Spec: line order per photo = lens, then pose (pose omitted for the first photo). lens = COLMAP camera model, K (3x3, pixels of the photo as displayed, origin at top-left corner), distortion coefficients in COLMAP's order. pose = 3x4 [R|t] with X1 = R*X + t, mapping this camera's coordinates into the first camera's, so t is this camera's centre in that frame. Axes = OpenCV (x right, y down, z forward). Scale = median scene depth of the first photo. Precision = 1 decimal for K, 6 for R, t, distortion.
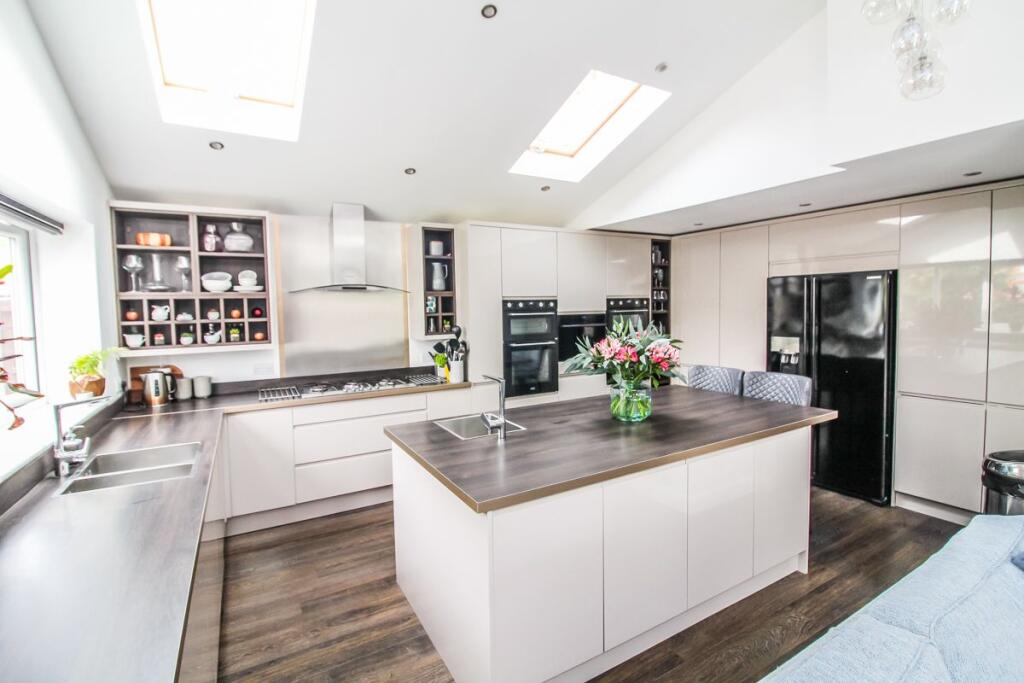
lens RADIAL K [[473.6, 0, 516.2], [0, 473.6, 328.2], [0, 0, 1]] dist [0.000441, -0.000049]
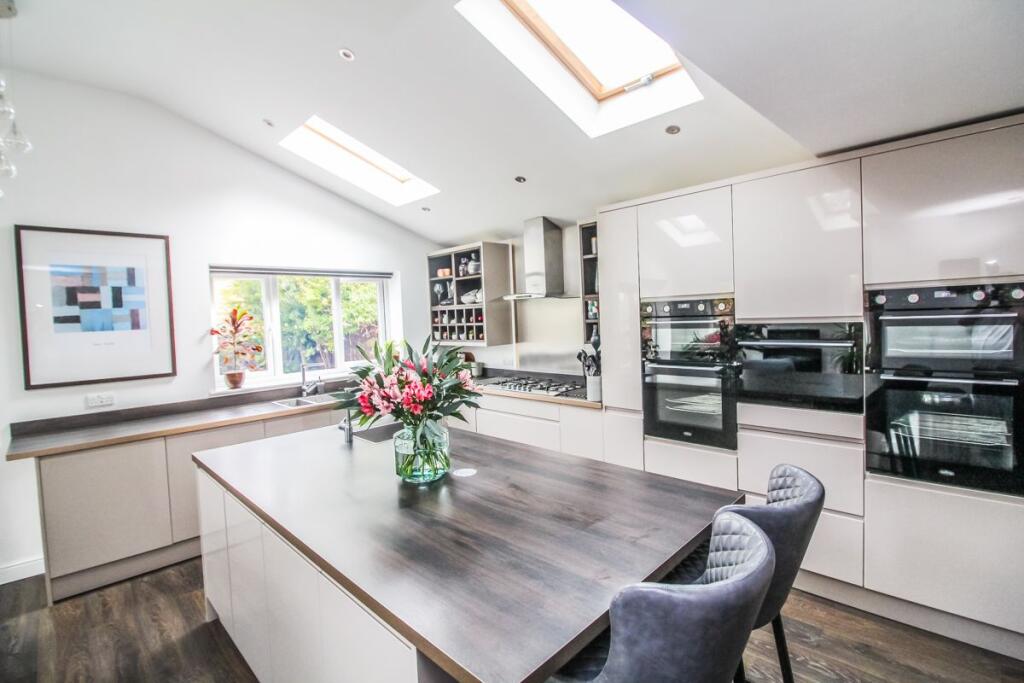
lens RADIAL K [[473.6, 0, 516.2], [0, 473.6, 328.2], [0, 0, 1]] dist [0.000441, -0.000049]
pose [[0.258989, 0.033709, -0.965292, 0.701726], [-0.011641, 0.999427, 0.031778, -0.045446], [0.965810, 0.003007, 0.259233, 0.685354]]
